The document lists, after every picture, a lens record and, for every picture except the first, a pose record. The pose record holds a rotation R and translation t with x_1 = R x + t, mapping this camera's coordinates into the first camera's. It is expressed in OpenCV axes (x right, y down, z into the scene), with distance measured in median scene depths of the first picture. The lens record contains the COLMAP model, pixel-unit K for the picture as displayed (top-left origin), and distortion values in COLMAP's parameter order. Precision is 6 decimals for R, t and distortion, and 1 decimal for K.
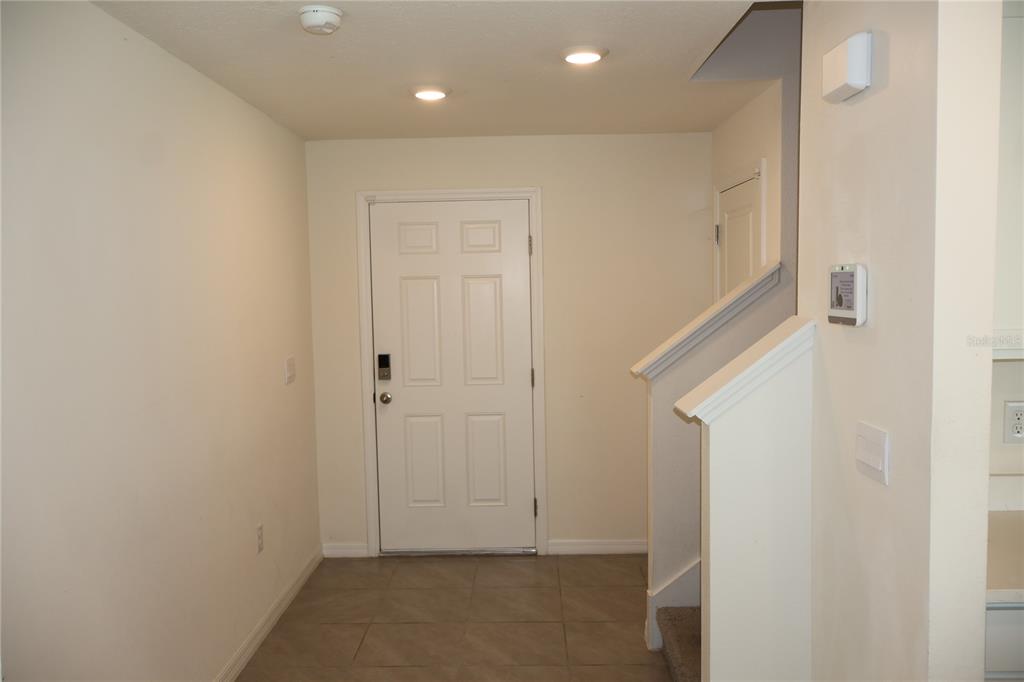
lens RADIAL K [[857.9, 0, 511.5], [0, 857.9, 341.8], [0, 0, 1]] dist [-0.024505, 0.013908]
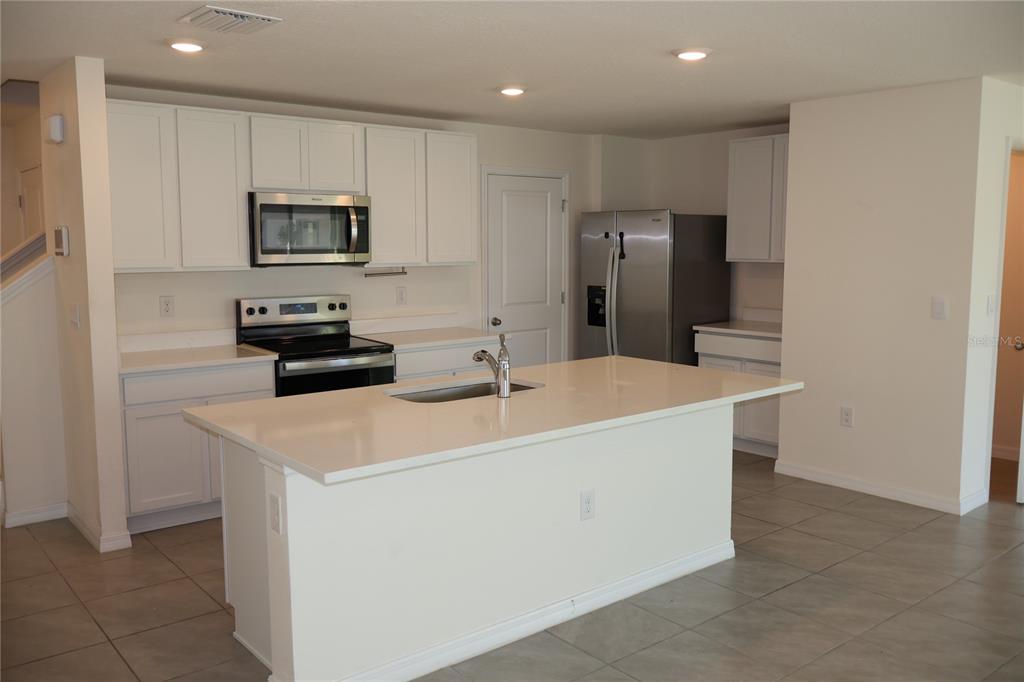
lens RADIAL K [[857.9, 0, 509.1], [0, 857.9, 339.8], [0, 0, 1]] dist [-0.024505, 0.013908]
pose [[0.769415, -0.056646, 0.636233, -0.089473], [0.029739, 0.998157, 0.052905, 0.101991], [-0.638057, -0.021785, 0.769681, -1.225783]]
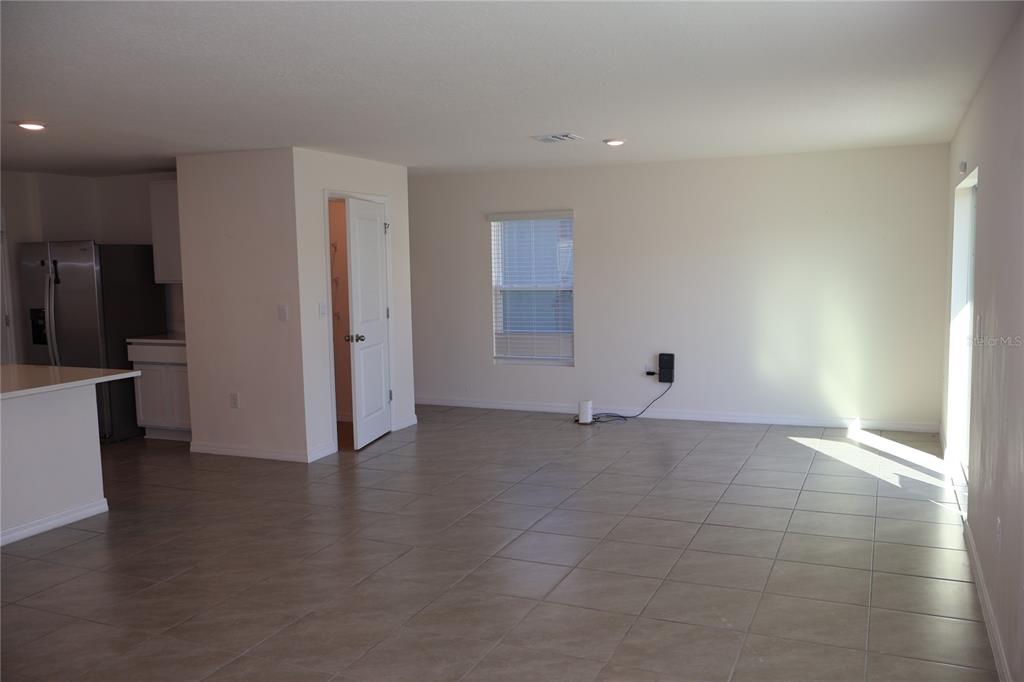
lens RADIAL K [[857.9, 0, 515.7], [0, 857.9, 345.7], [0, 0, 1]] dist [-0.024505, 0.013908]
pose [[0.380895, -0.085191, 0.920685, -0.312014], [0.071743, 0.995467, 0.062430, 0.157219], [-0.921831, 0.042273, 0.385281, -2.190289]]
